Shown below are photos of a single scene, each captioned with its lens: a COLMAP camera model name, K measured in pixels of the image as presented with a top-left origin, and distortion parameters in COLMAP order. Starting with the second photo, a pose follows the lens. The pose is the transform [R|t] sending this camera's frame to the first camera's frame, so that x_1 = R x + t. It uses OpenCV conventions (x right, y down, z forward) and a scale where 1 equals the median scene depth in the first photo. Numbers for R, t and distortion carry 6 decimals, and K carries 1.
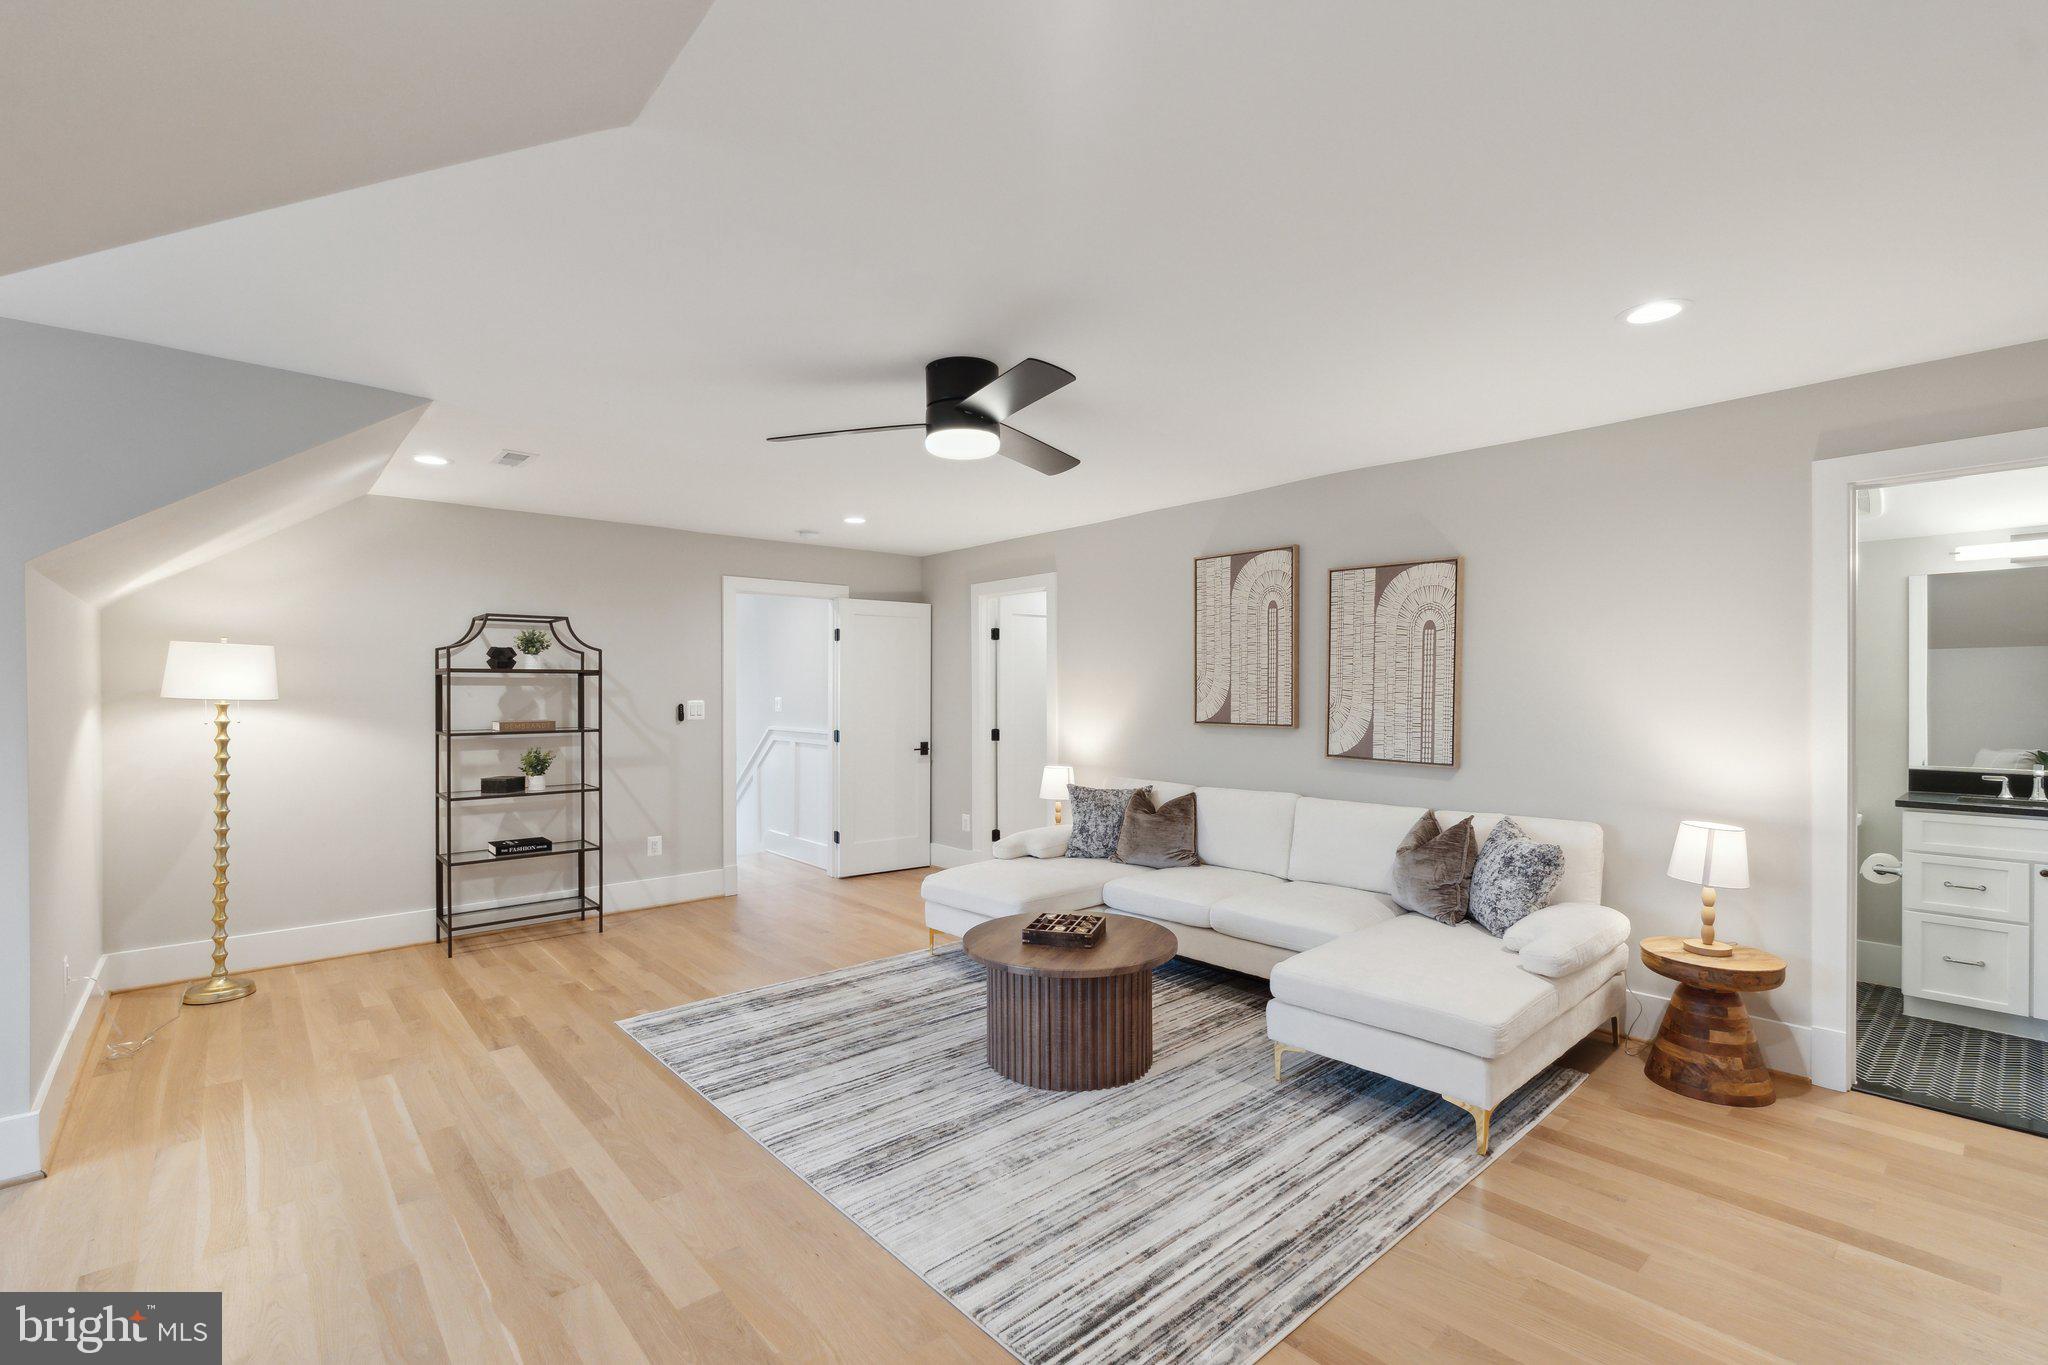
lens RADIAL K [[916.1, 0, 1024.6], [0, 916.1, 689.0], [0, 0, 1]] dist [-0.003065, -0.000442]
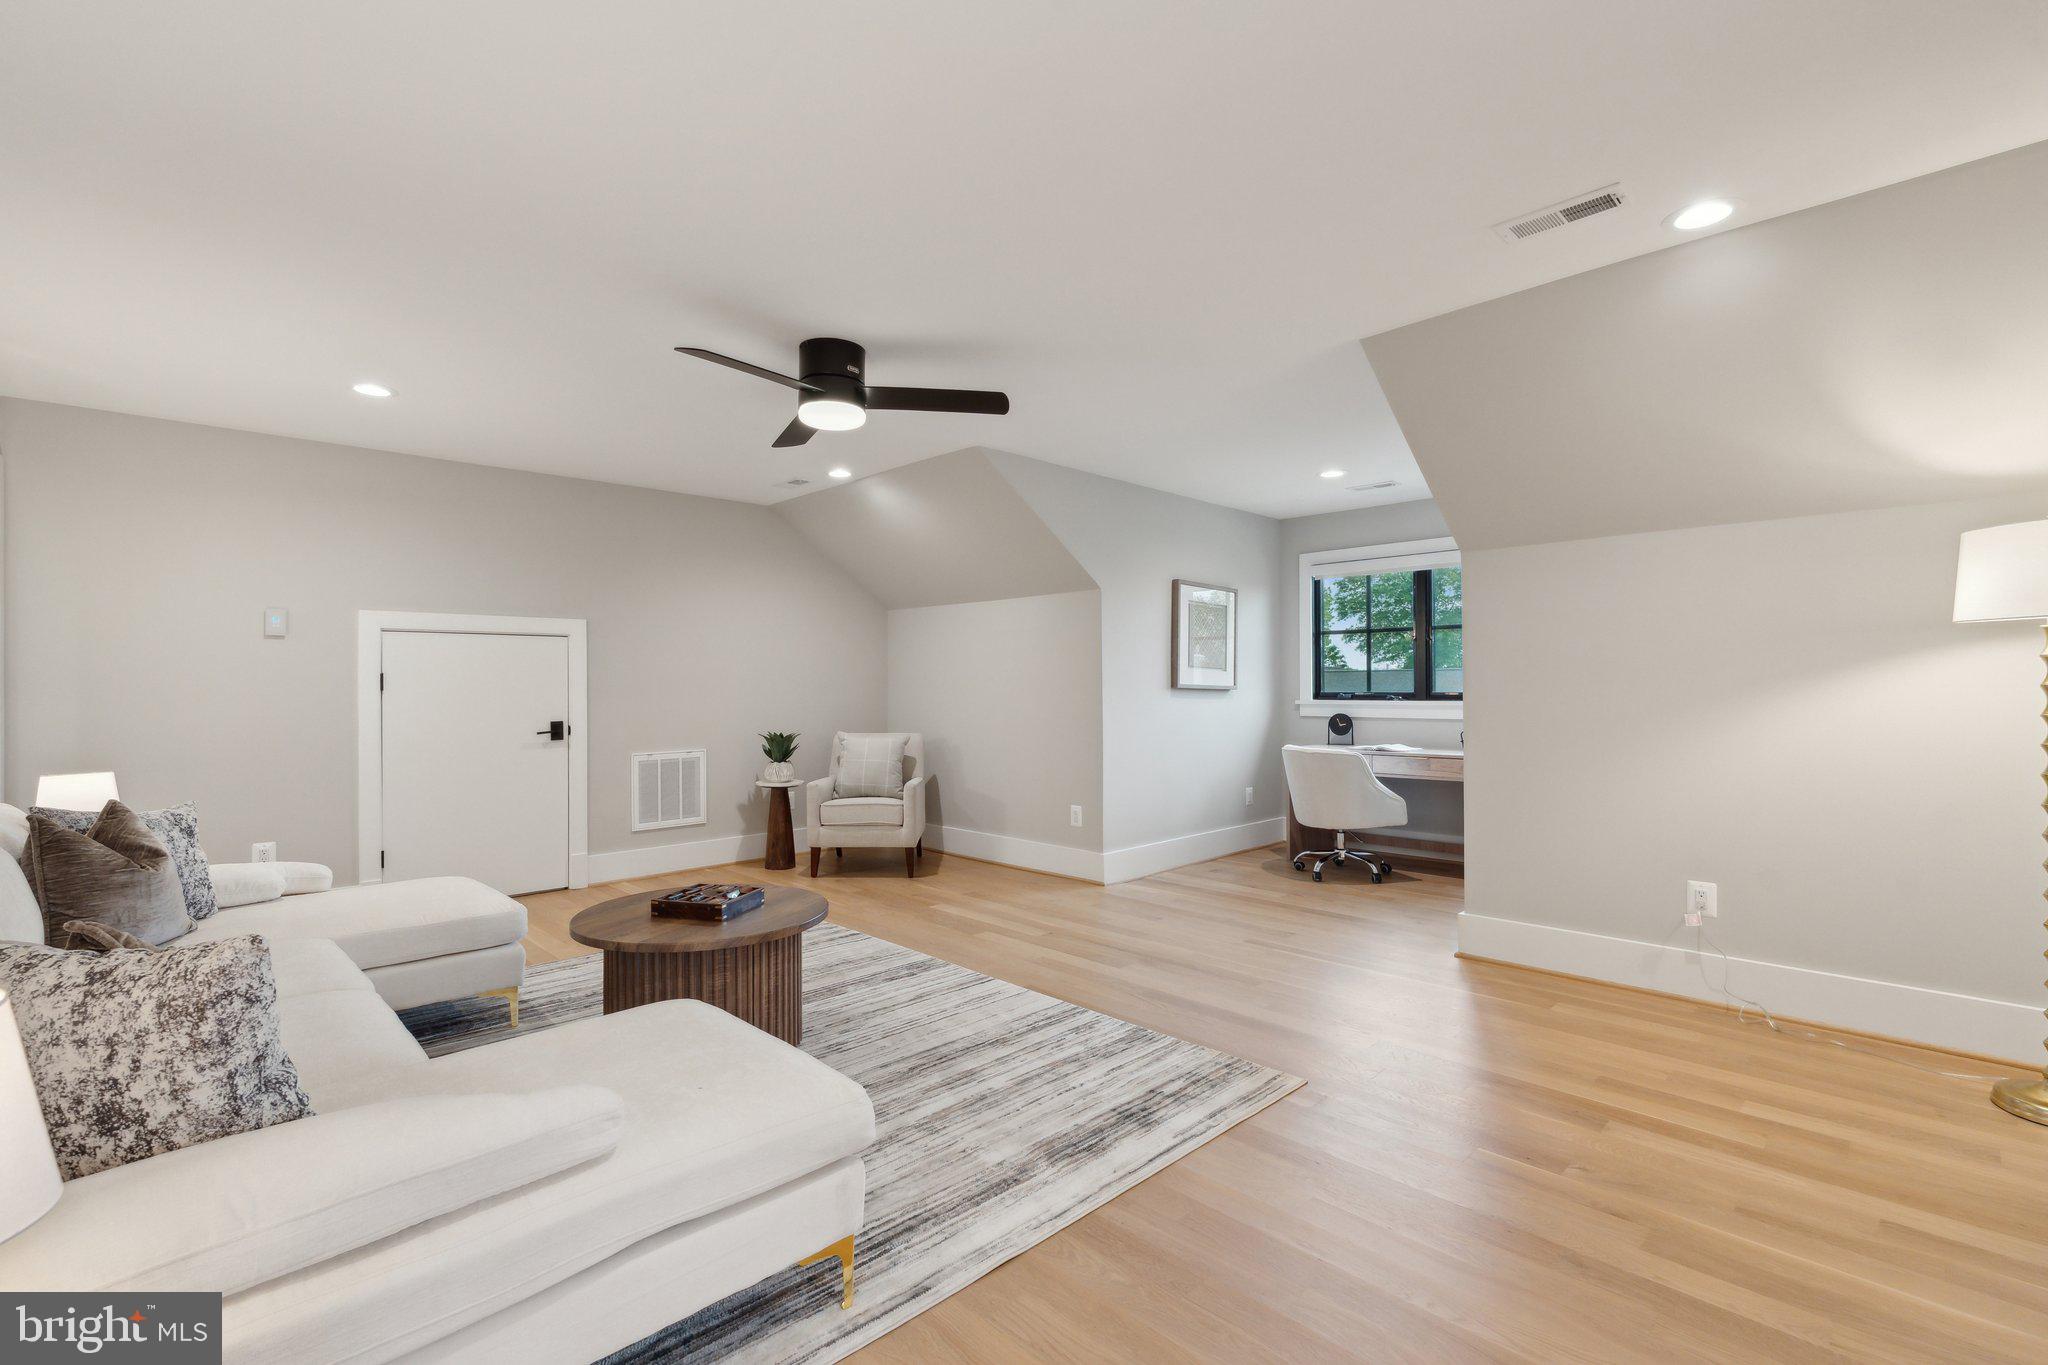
lens RADIAL K [[916.1, 0, 1024.1], [0, 916.1, 684.6], [0, 0, 1]] dist [-0.003065, -0.000442]
pose [[-0.998316, 0.013423, -0.056437, -0.191380], [0.013580, 0.999905, -0.002389, 0.052155], [0.056399, -0.003151, -0.998403, 1.722180]]
